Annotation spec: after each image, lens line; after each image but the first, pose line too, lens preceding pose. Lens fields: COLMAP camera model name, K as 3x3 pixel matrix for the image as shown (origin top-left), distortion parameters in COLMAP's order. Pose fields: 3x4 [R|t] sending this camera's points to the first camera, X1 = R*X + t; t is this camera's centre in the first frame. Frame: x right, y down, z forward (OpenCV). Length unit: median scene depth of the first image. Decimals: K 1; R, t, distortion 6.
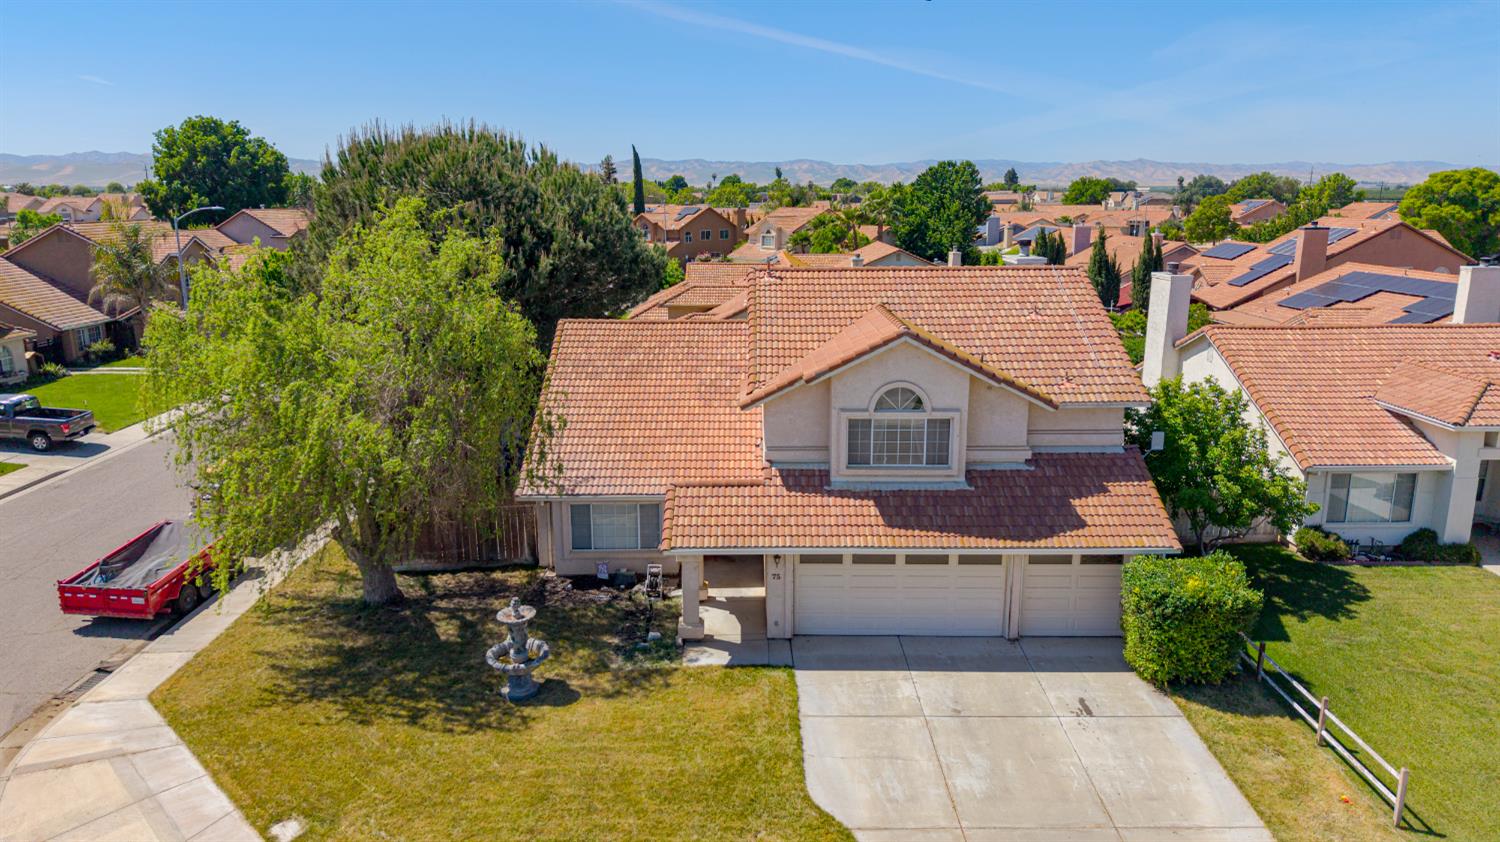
lens RADIAL K [[992.4, 0, 750.0], [0, 992.4, 421.0], [0, 0, 1]] dist [0.029061, -0.038059]
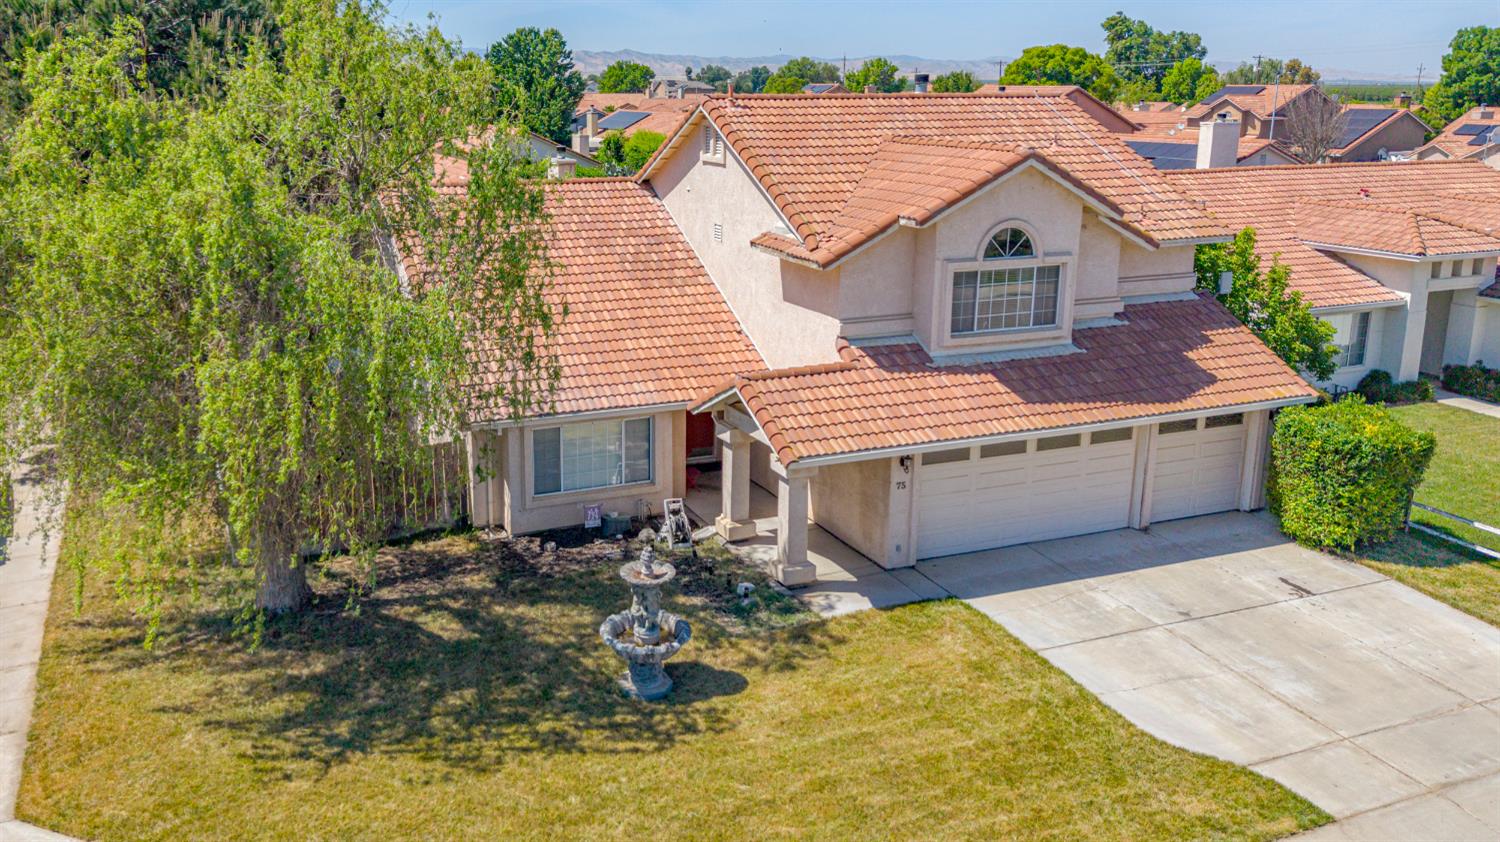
lens RADIAL K [[1186.6, 0, 646.8], [0, 1186.6, 399.8], [0, 0, 1]] dist [0.014128, -0.001006]
pose [[0.931534, -0.090607, 0.352187, -0.451261], [0.079095, 0.995760, 0.046974, 0.033939], [-0.354949, -0.015902, 0.934750, 0.221325]]
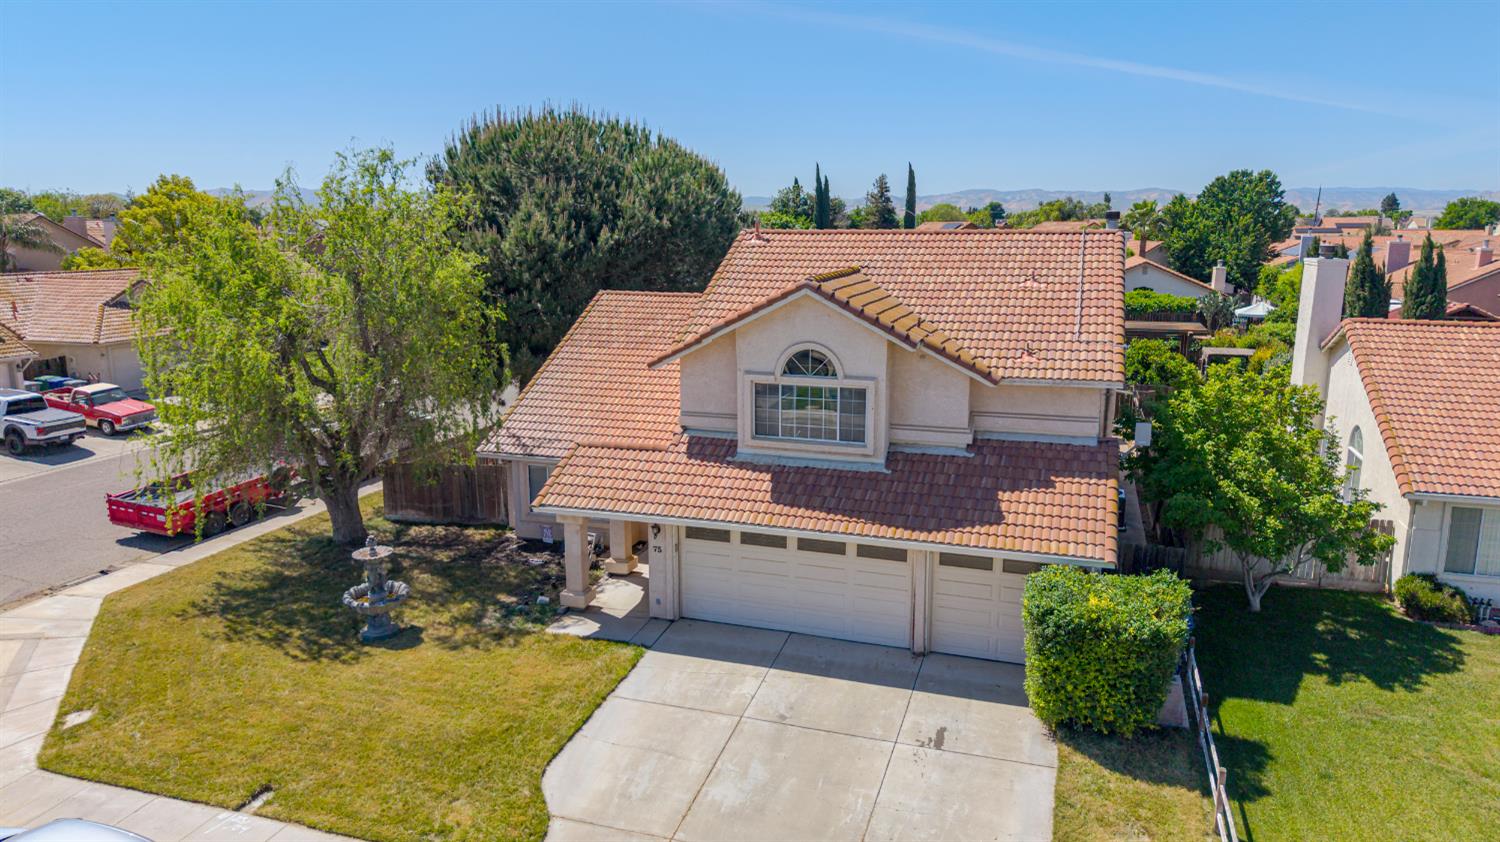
lens RADIAL K [[992.4, 0, 750.0], [0, 992.4, 421.0], [0, 0, 1]] dist [0.029061, -0.038059]
pose [[0.949662, 0.062826, -0.306914, 0.369499], [-0.071644, 0.997276, -0.017539, 0.047846], [0.304976, 0.038645, 0.951576, 0.147852]]
